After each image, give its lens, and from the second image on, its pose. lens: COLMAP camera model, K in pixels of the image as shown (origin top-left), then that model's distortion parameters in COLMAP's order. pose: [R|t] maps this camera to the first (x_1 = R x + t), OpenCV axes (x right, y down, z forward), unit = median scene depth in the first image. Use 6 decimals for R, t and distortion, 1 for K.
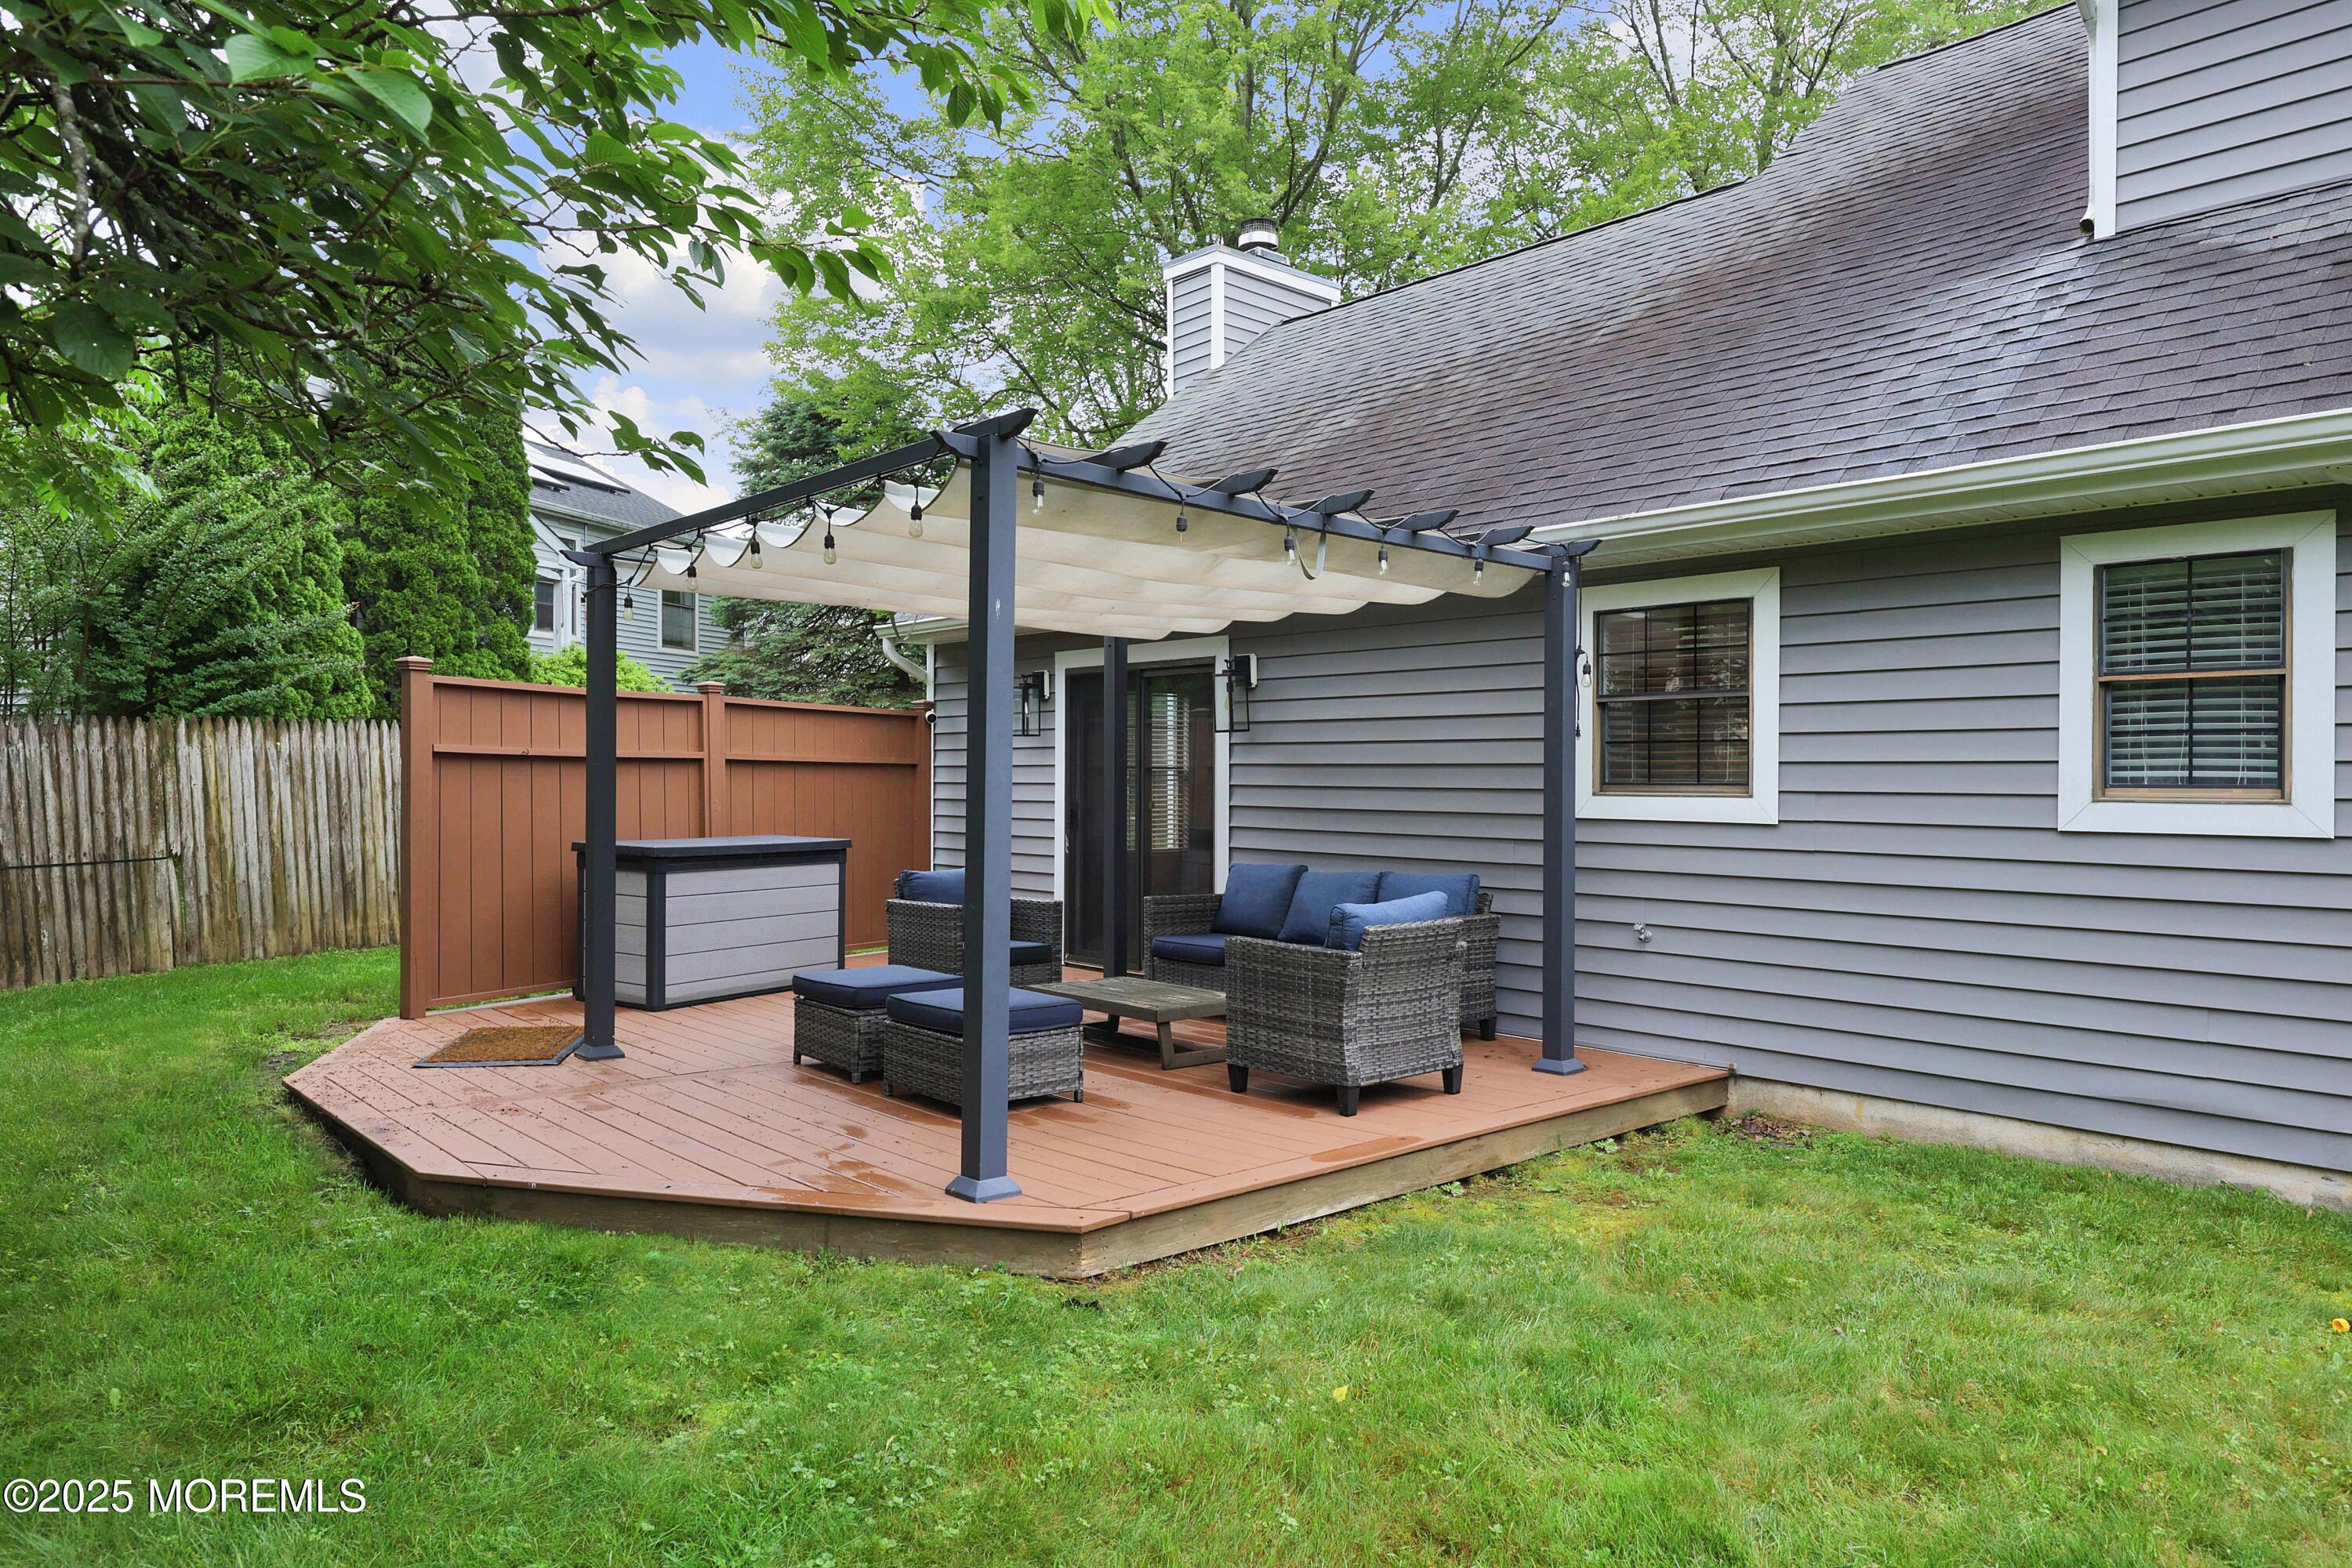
lens RADIAL K [[1459.9, 0, 1176.0], [0, 1459.9, 784.0], [0, 0, 1]] dist [0.003121, -0.001041]
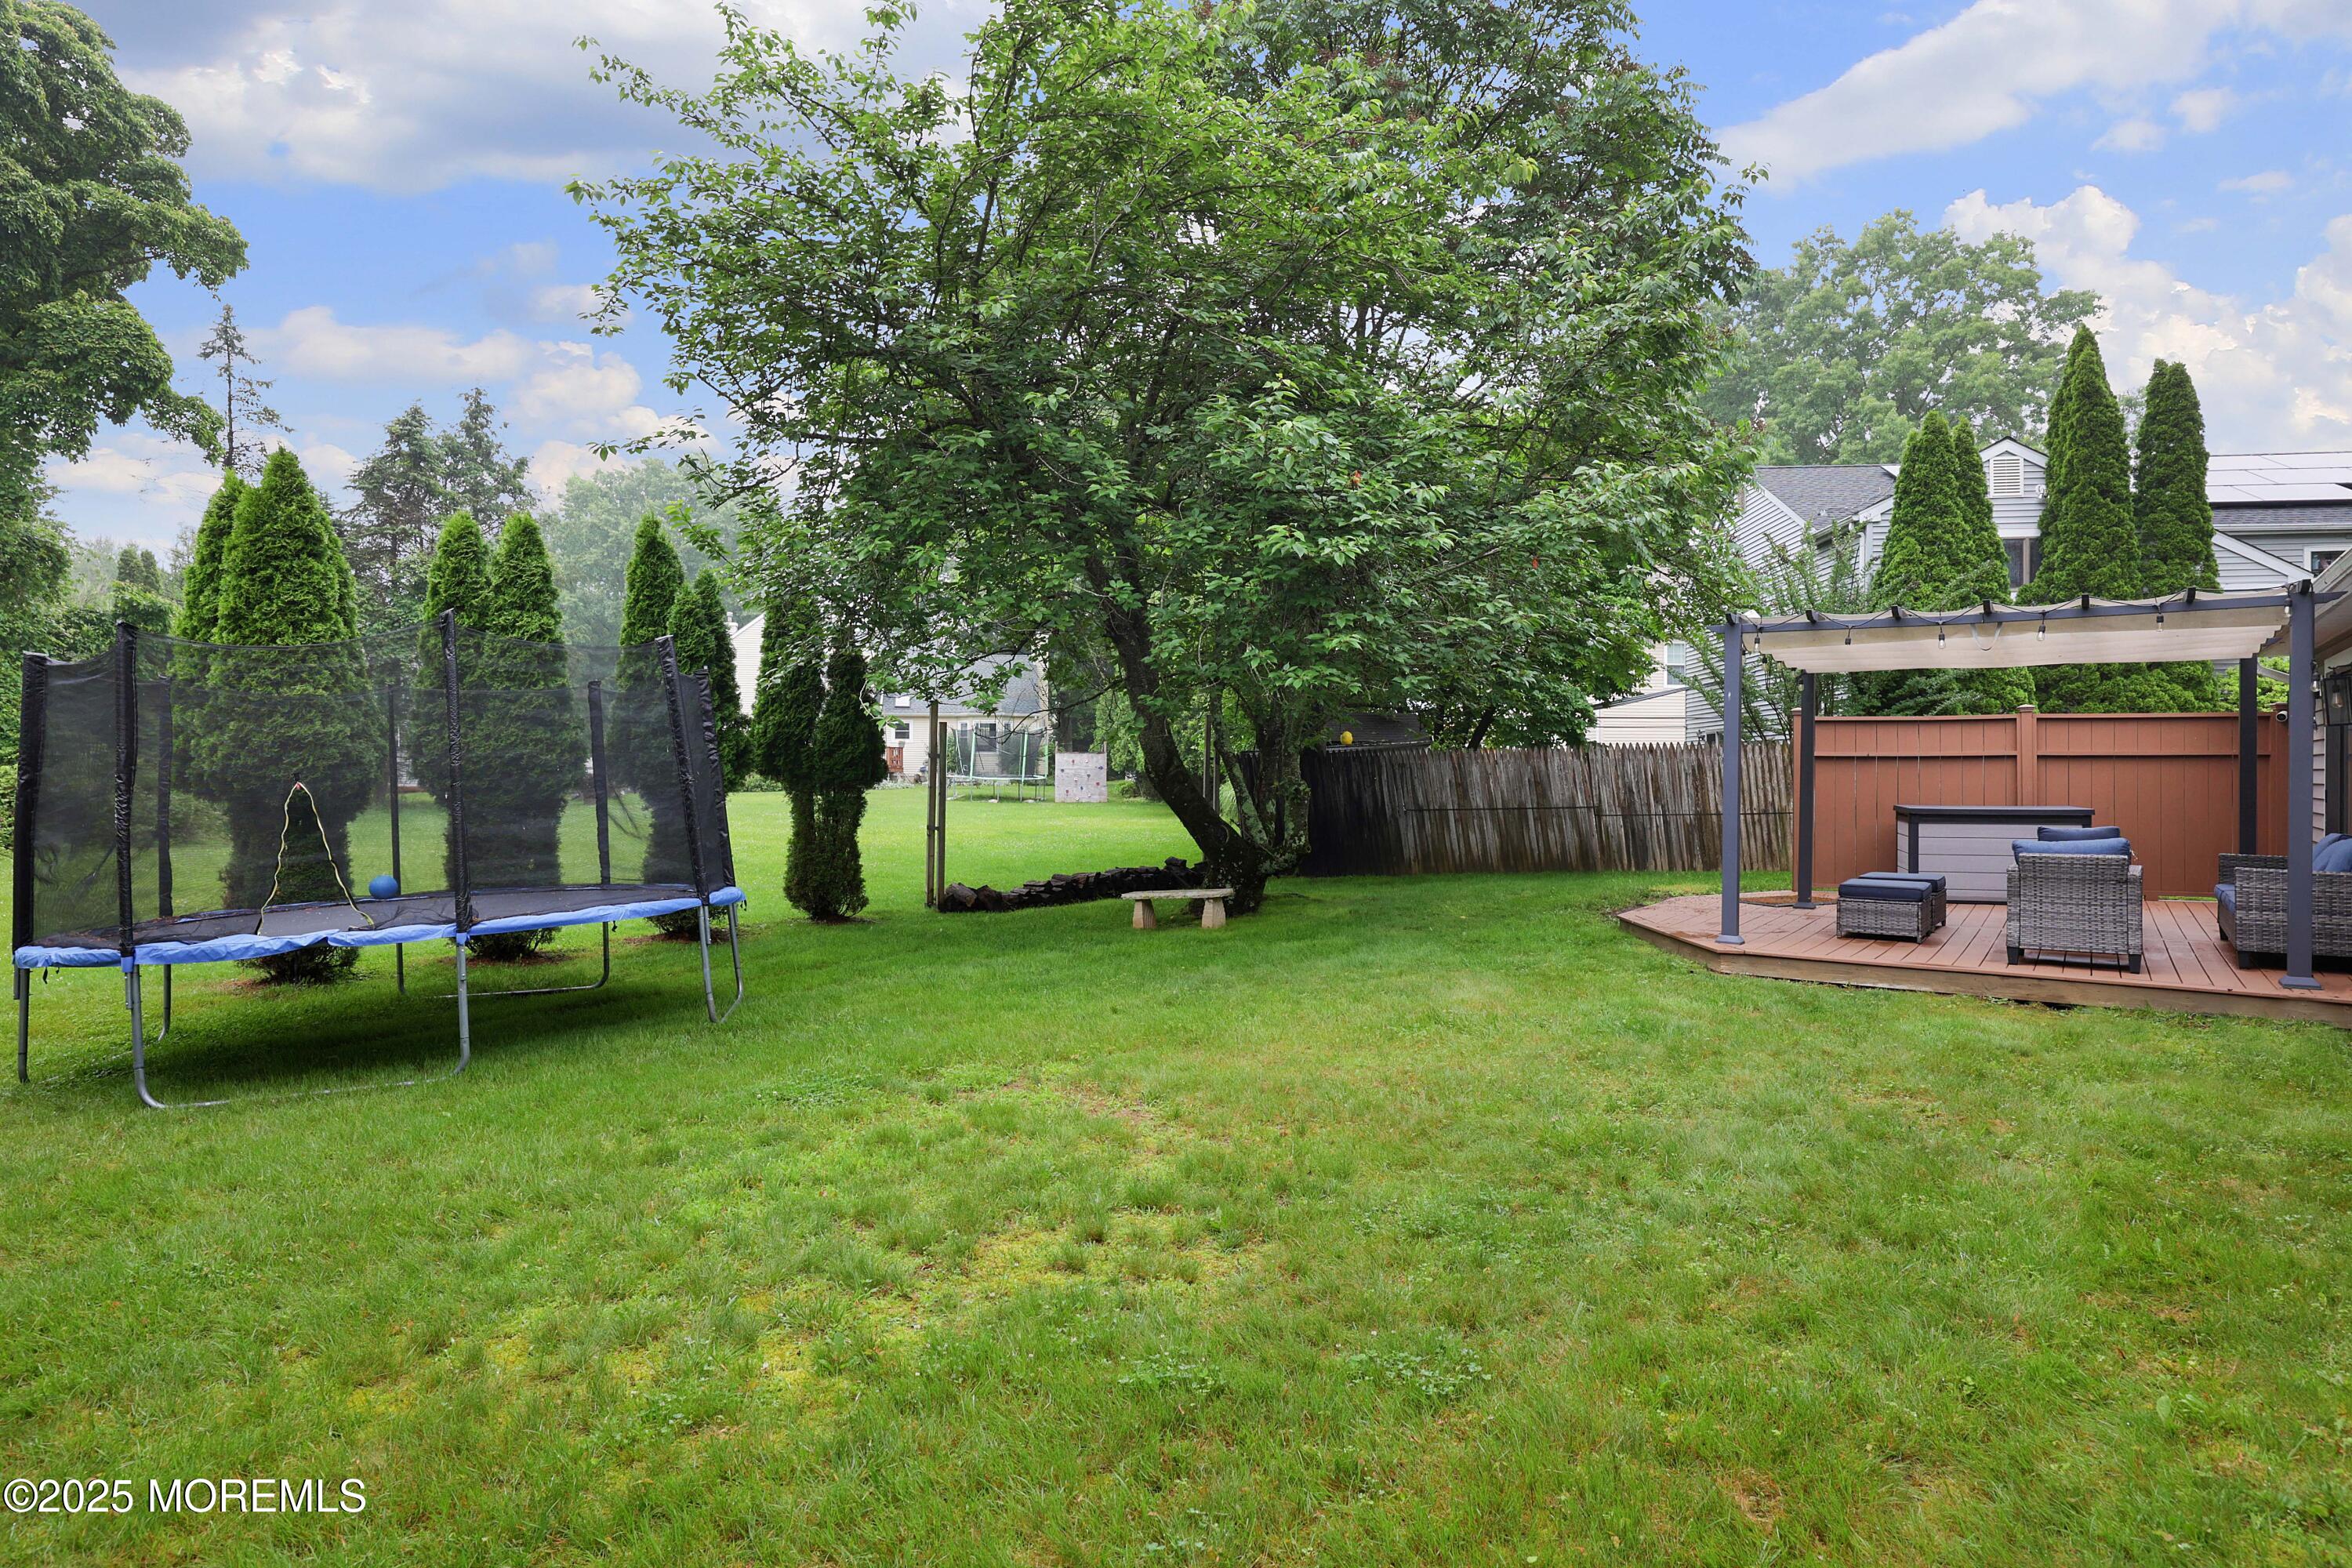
lens RADIAL K [[1293.0, 0, 1173.7], [0, 1293.0, 781.0], [0, 0, 1]] dist [0.002476, 0.000466]
pose [[0.209273, -0.000588, -0.977857, 1.077118], [0.001795, 0.999998, -0.000217, 0.011115], [0.977856, -0.001710, 0.209273, -0.197895]]
